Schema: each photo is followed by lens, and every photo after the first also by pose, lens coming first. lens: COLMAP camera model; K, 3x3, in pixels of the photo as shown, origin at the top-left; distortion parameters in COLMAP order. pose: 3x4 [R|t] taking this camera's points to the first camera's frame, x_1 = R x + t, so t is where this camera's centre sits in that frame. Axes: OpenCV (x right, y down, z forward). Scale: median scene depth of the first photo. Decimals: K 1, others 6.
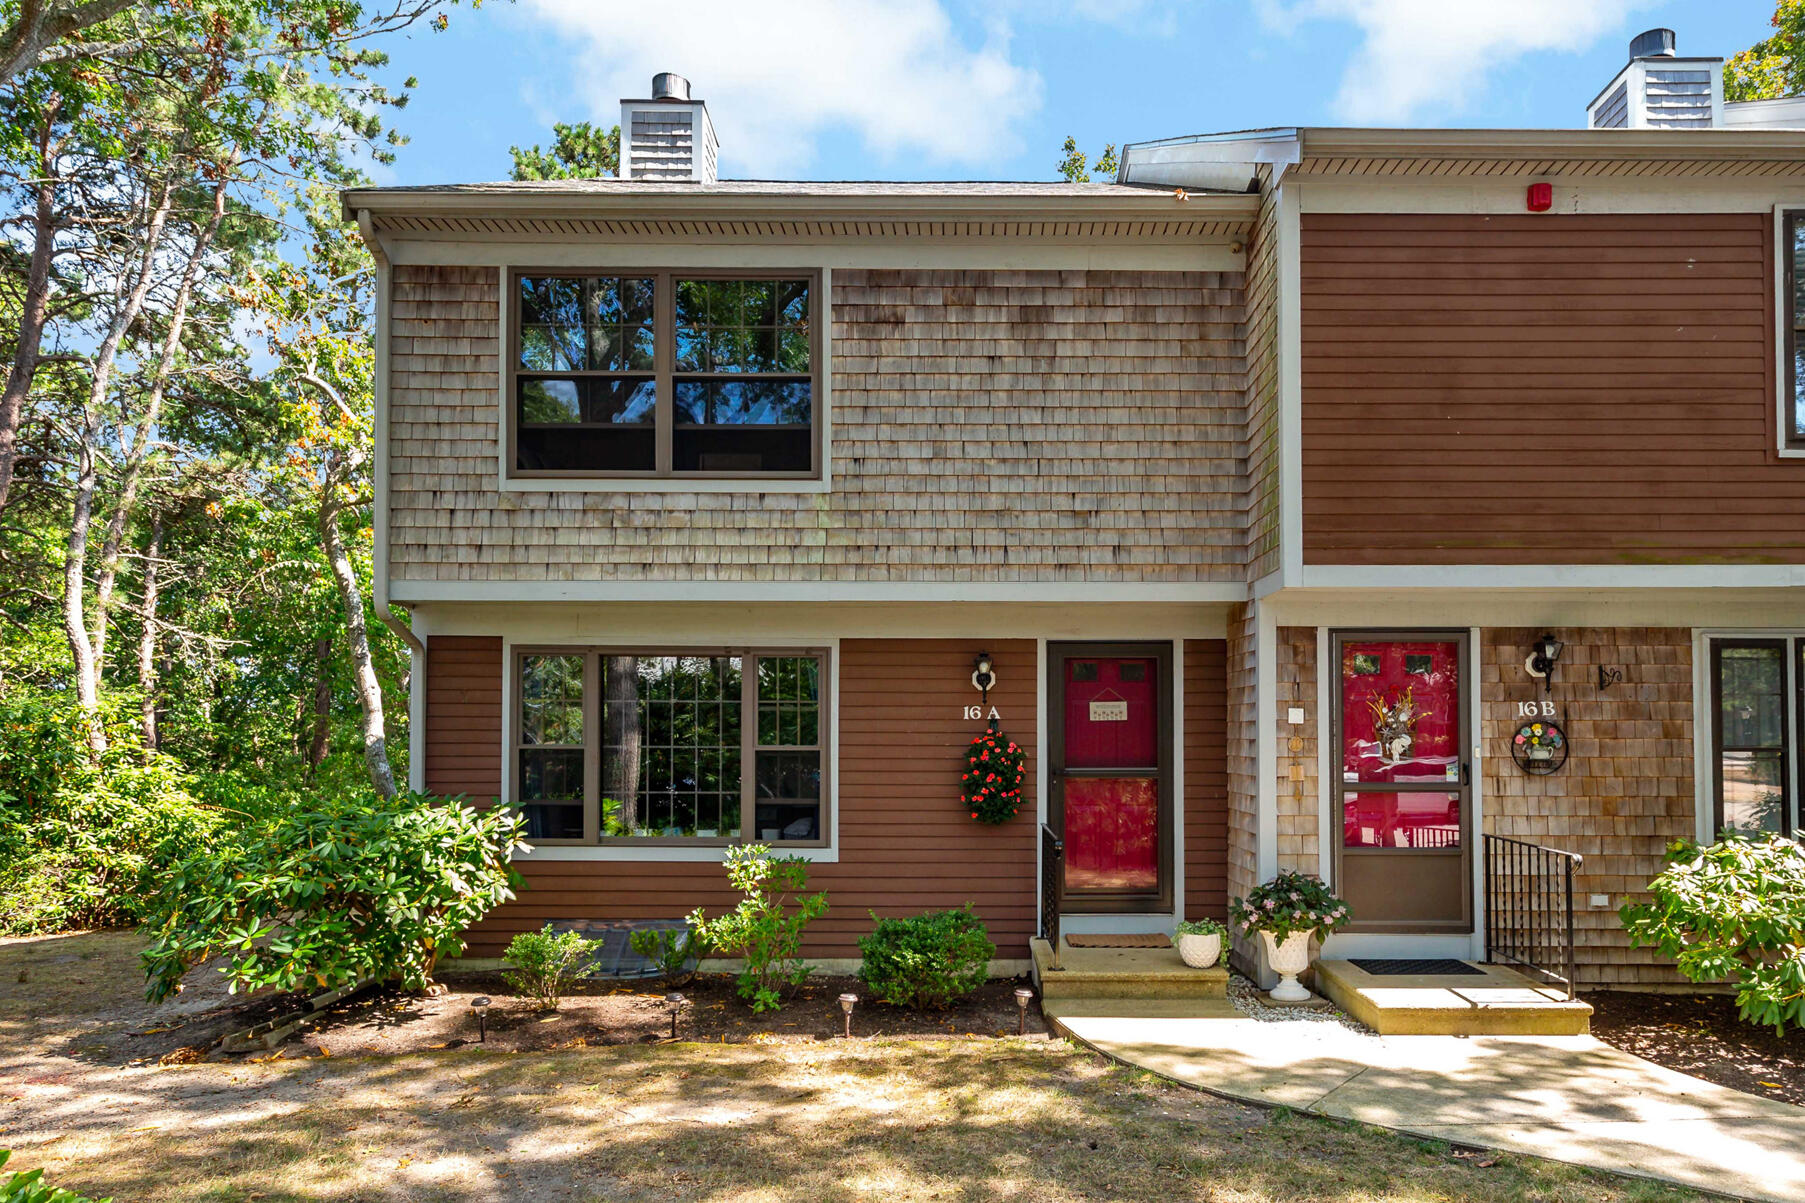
lens RADIAL K [[1111.1, 0, 899.7], [0, 1111.1, 639.4], [0, 0, 1]] dist [0.001302, 0.002199]
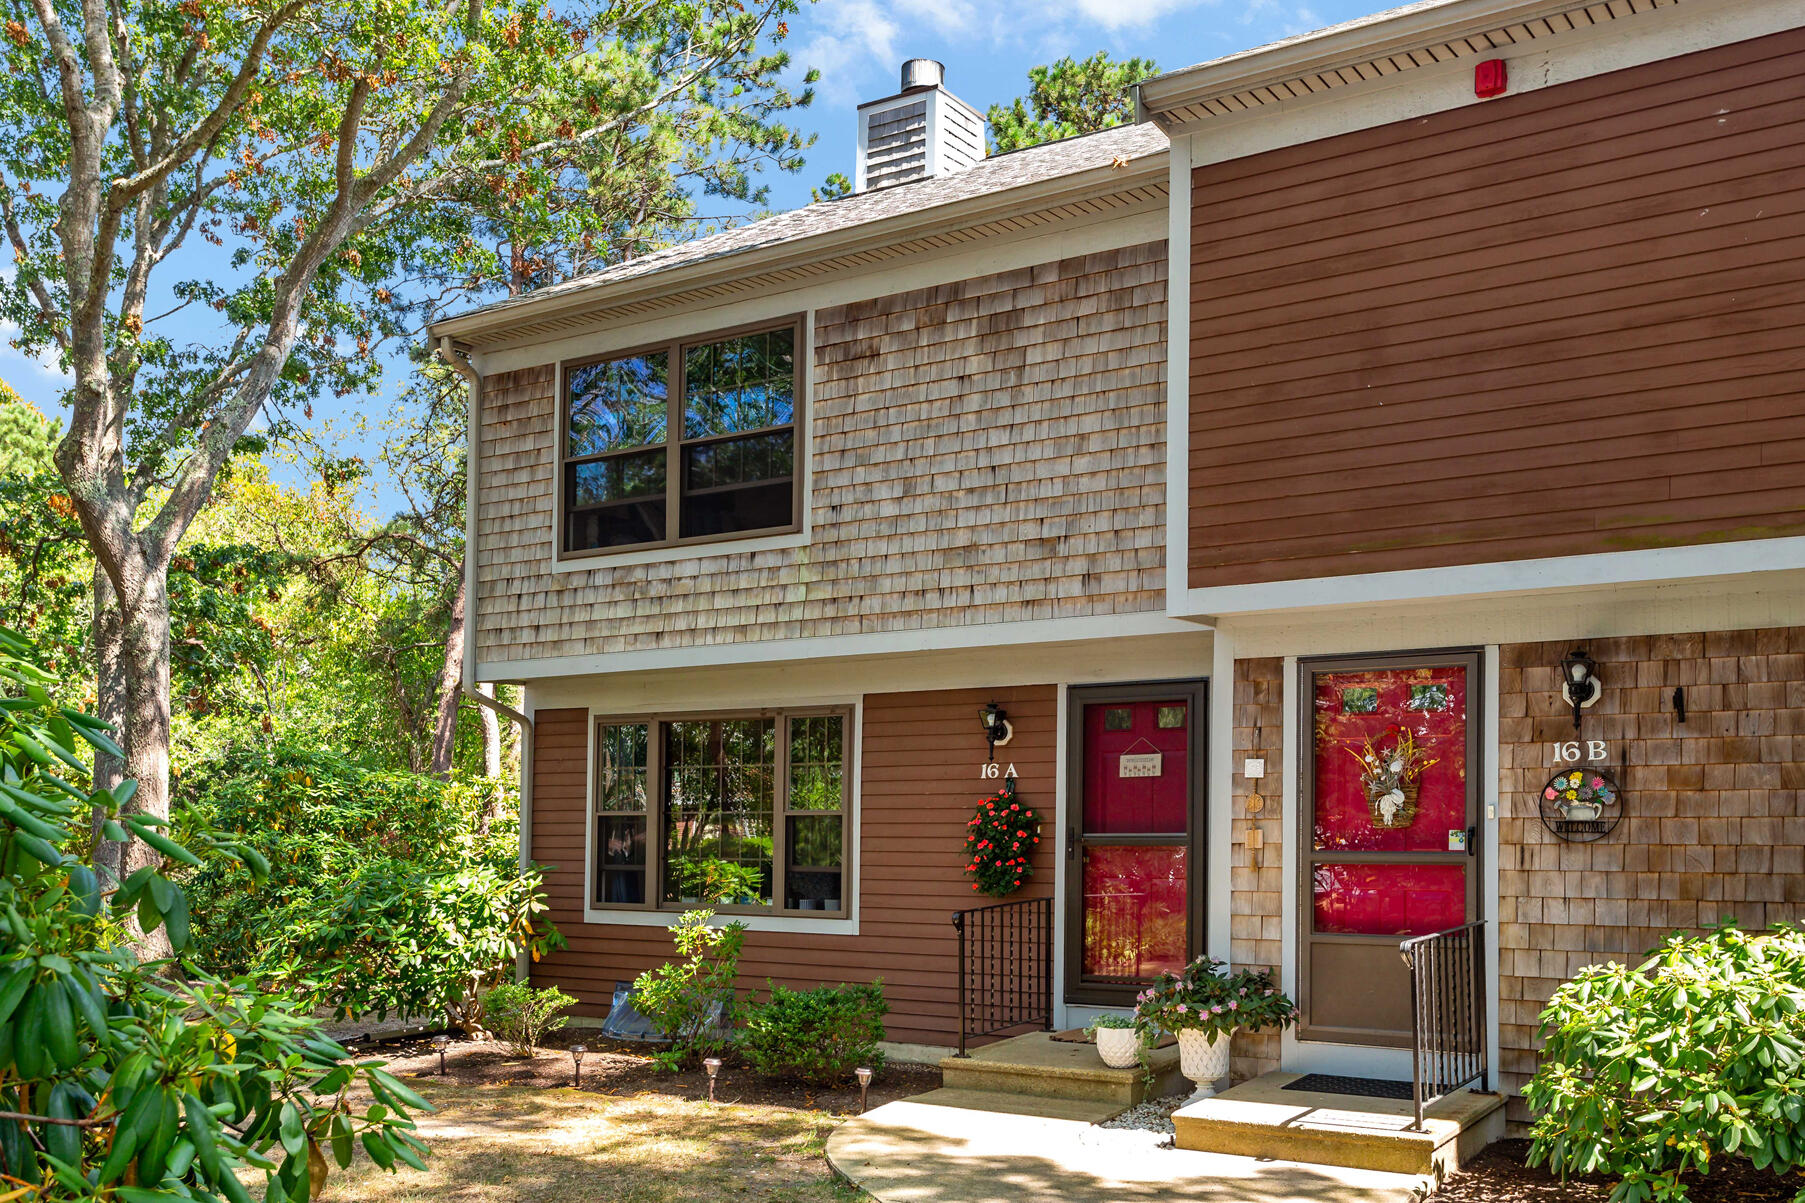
lens RADIAL K [[1497.6, 0, 918.8], [0, 1497.6, 608.8], [0, 0, 1]] dist [0.014610, -0.006763]
pose [[0.864054, -0.075462, -0.497711, 0.661807], [0.055989, 0.996972, -0.053959, -0.002083], [0.500276, 0.018758, 0.865663, -0.071746]]
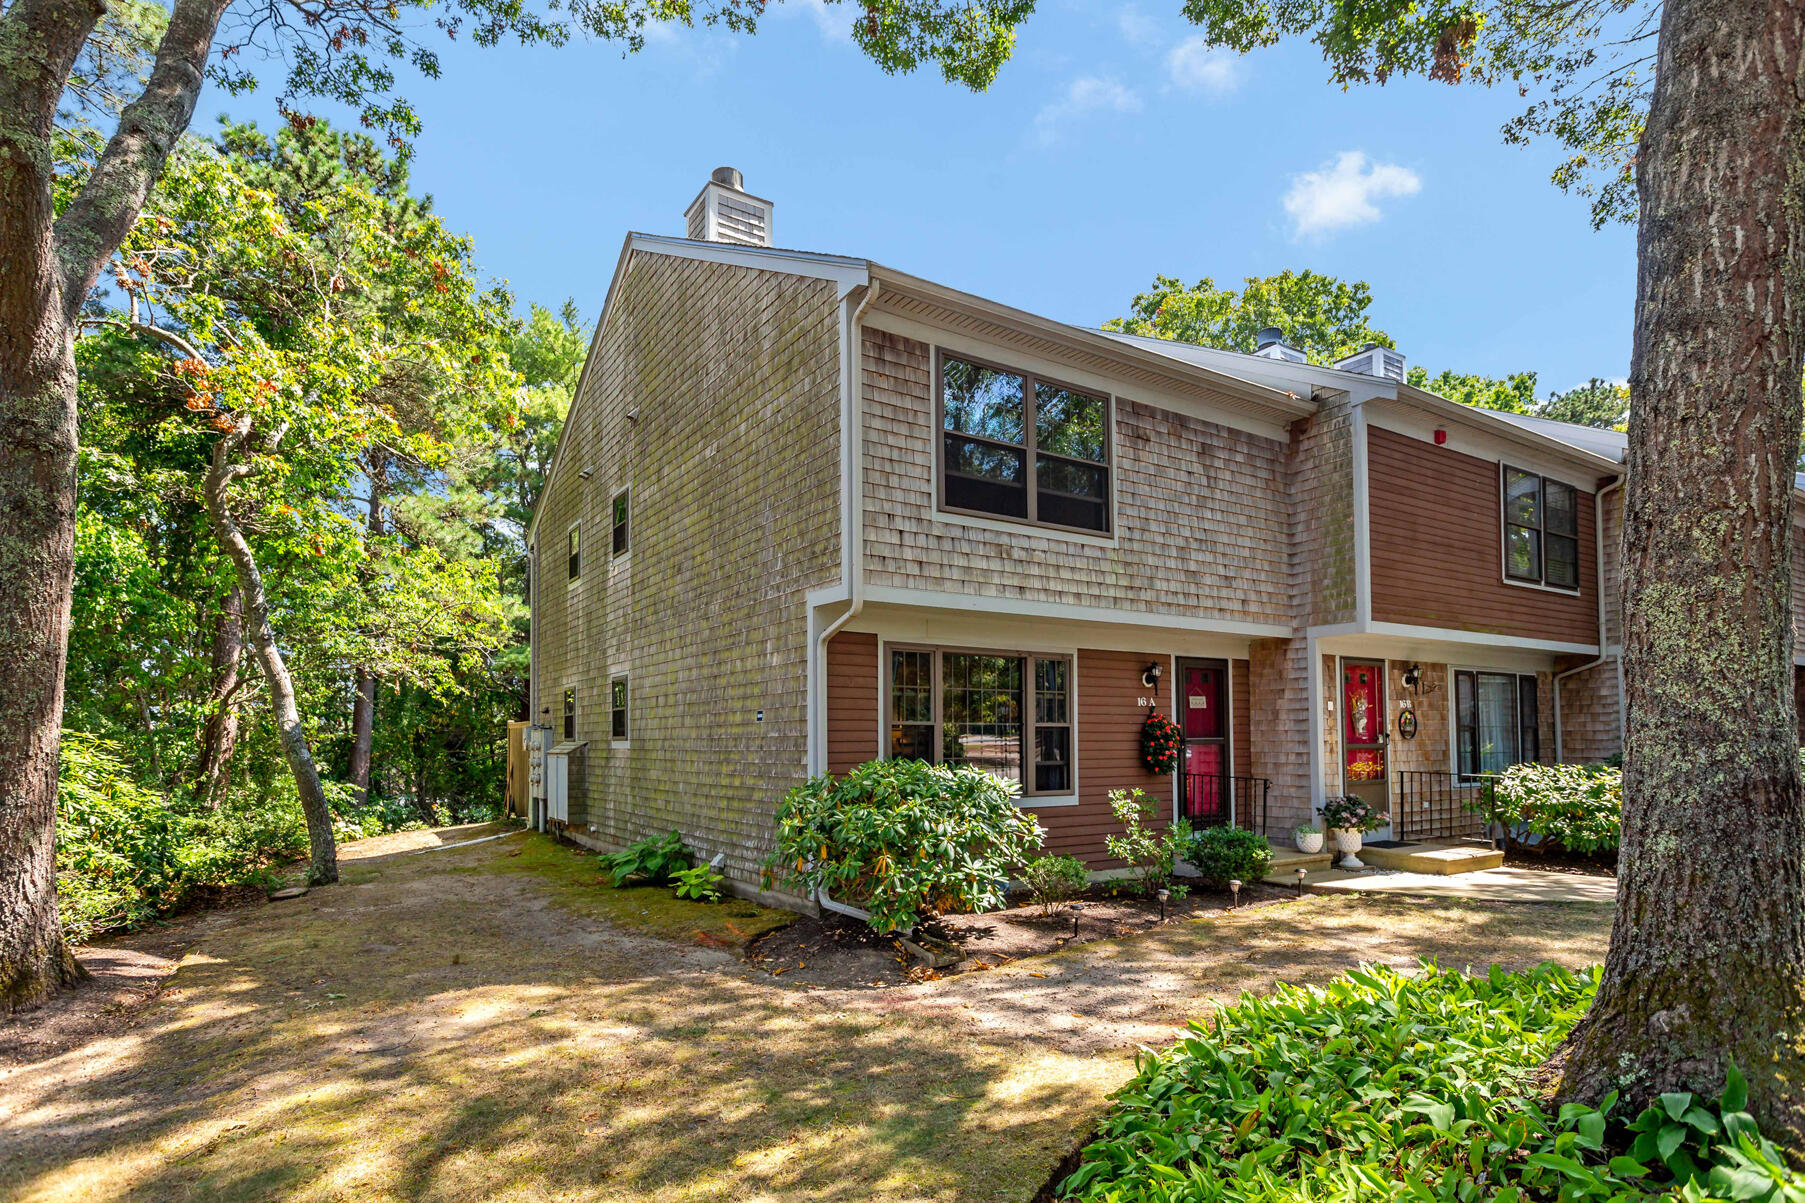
lens RADIAL K [[894.6, 0, 877.7], [0, 894.6, 641.3], [0, 0, 1]] dist [0.005770, 0.001156]
pose [[0.856068, 0.051560, 0.514284, -0.933765], [-0.043918, 0.998670, -0.027017, 0.035156], [-0.514993, 0.000542, 0.857194, 0.154733]]
